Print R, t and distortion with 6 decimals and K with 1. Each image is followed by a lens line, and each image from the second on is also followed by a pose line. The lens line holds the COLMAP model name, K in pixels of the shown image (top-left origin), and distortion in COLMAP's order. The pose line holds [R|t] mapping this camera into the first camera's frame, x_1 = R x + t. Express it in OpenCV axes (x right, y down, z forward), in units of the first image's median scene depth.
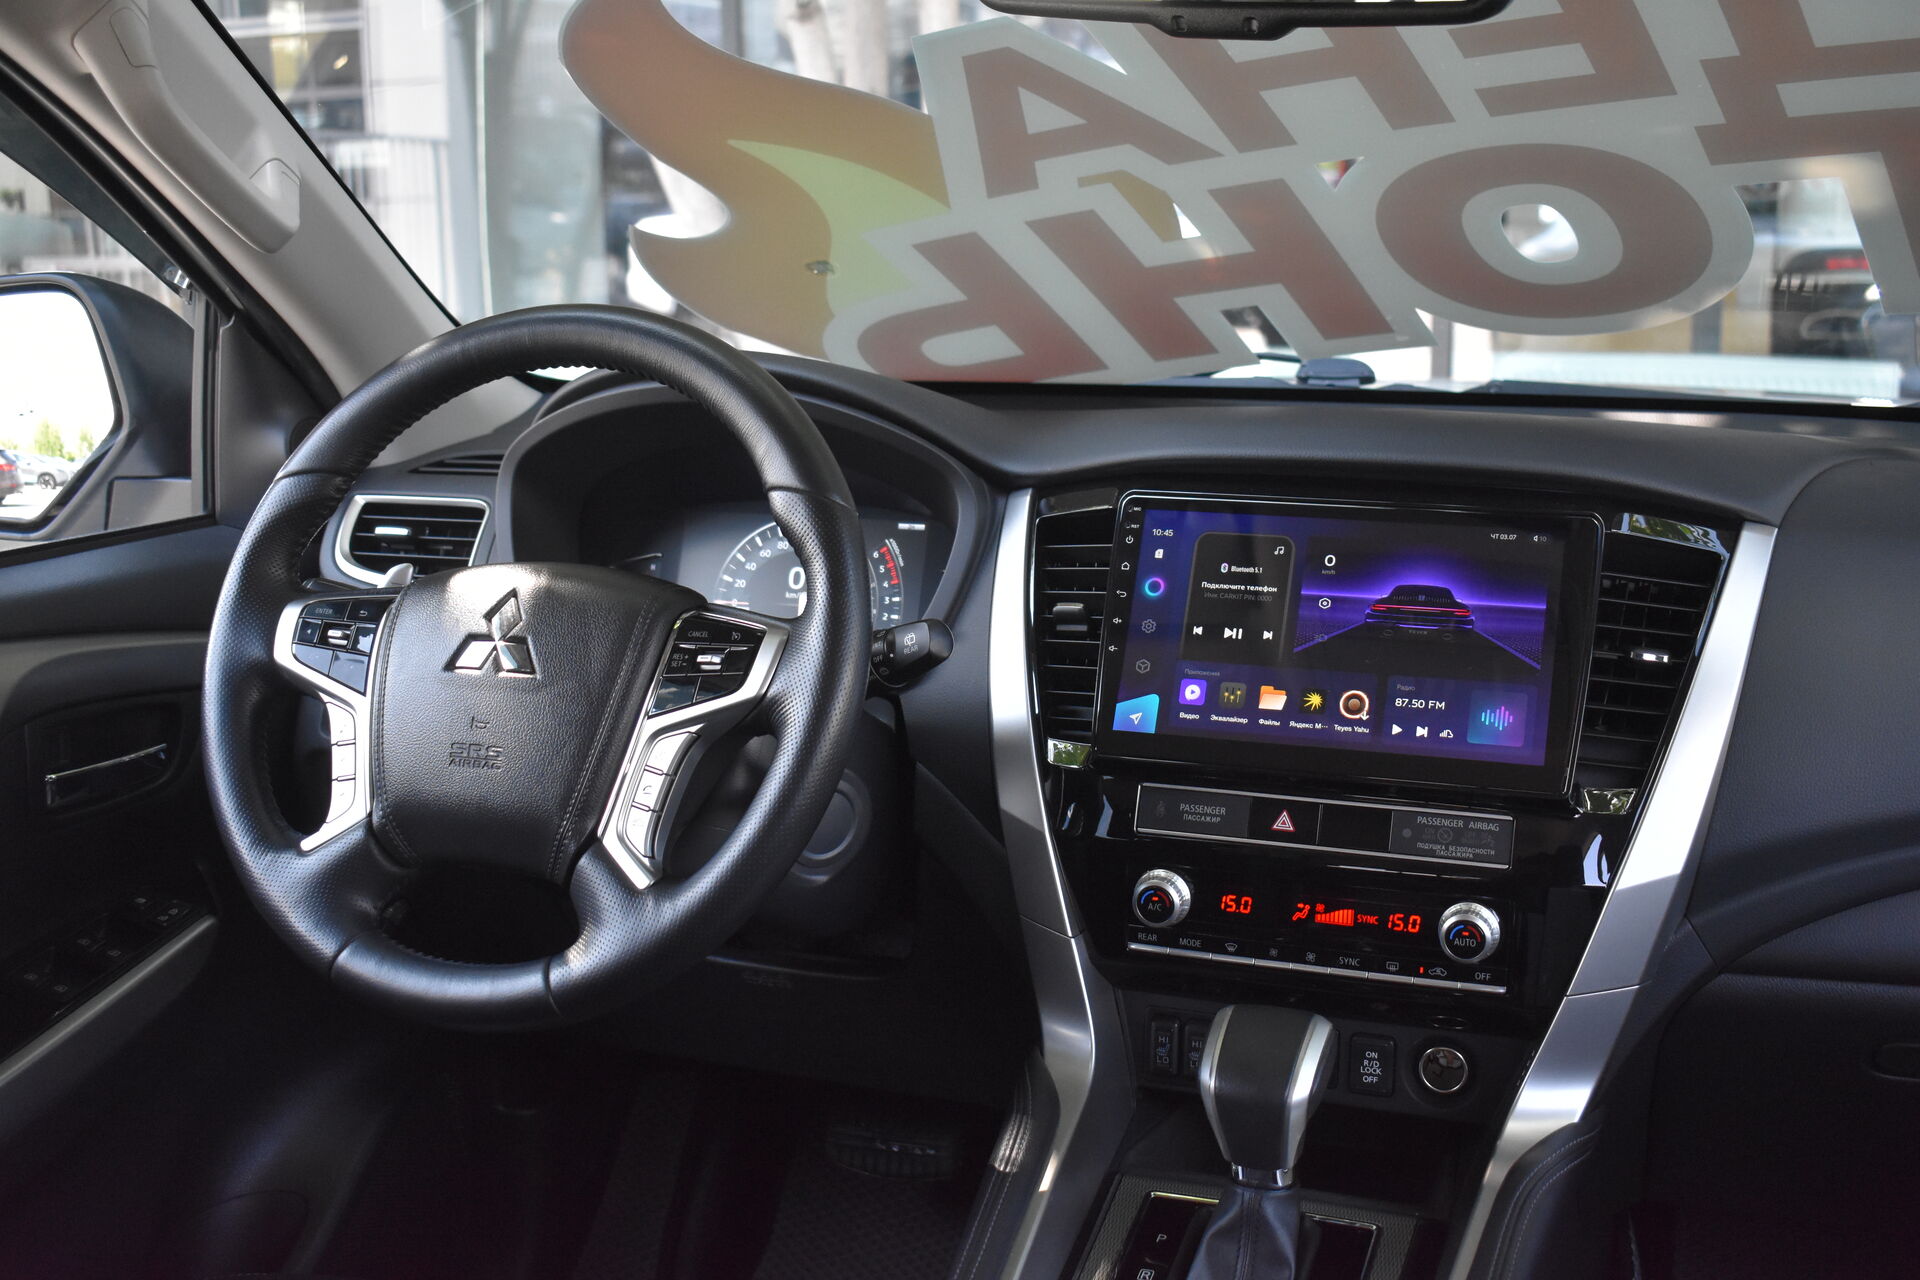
lens RADIAL K [[2159.1, 0, 959.7], [0, 2159.1, 638.5], [0, 0, 1]] dist [-0.116790, 0.000000]
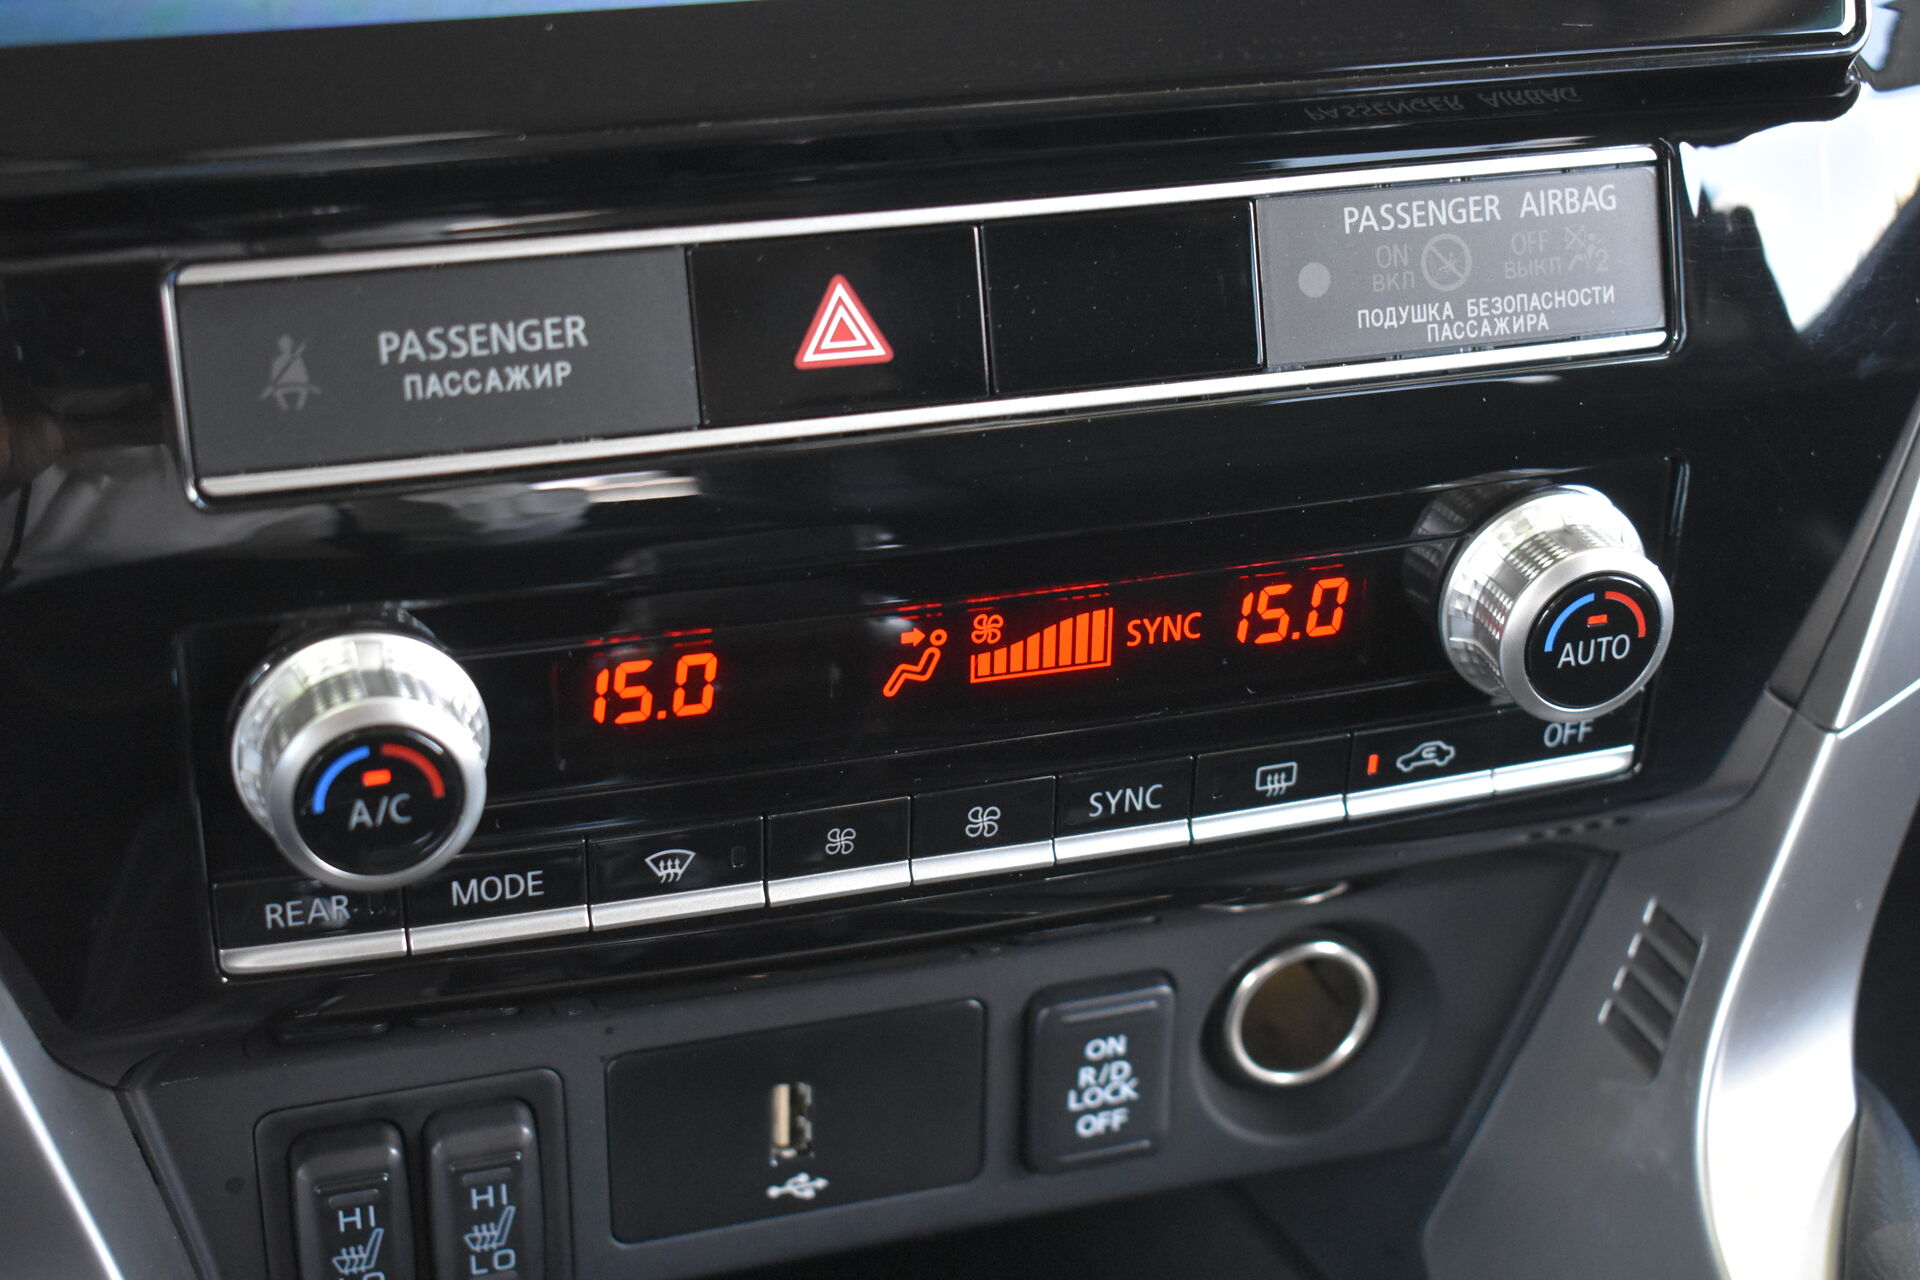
lens RADIAL K [[2965.3, 0, 963.4], [0, 2965.3, 640.4], [0, 0, 1]] dist [-0.010346, 0.000000]
pose [[0.783313, -0.270680, 0.559600, -0.030143], [0.093673, 0.941337, 0.324206, 0.013203], [-0.614529, -0.201536, 0.762717, 0.735027]]
